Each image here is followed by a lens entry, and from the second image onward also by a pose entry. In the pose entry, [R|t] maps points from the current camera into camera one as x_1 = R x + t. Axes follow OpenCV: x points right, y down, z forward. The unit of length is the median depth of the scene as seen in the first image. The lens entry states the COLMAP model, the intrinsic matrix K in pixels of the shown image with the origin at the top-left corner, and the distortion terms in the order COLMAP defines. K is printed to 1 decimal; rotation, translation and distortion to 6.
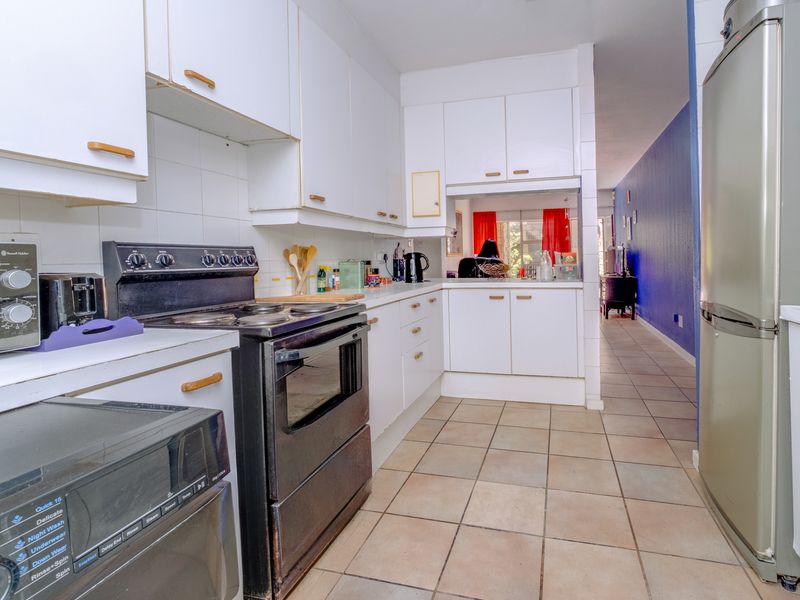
lens RADIAL K [[425.5, 0, 431.3], [0, 425.5, 277.8], [0, 0, 1]] dist [0.000590, 0.000267]
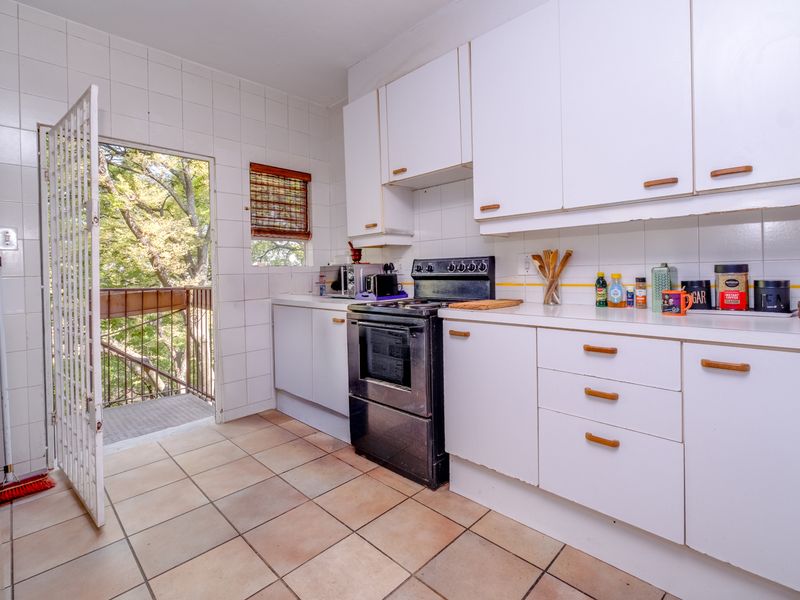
lens RADIAL K [[377.8, 0, 402.0], [0, 377.8, 294.7], [0, 0, 1]] dist [0.000899, 0.000075]
pose [[-0.479865, 0.067907, -0.874711, 0.735569], [-0.022983, 0.995685, 0.089907, -0.060734], [0.877041, 0.063246, -0.476233, 1.443411]]
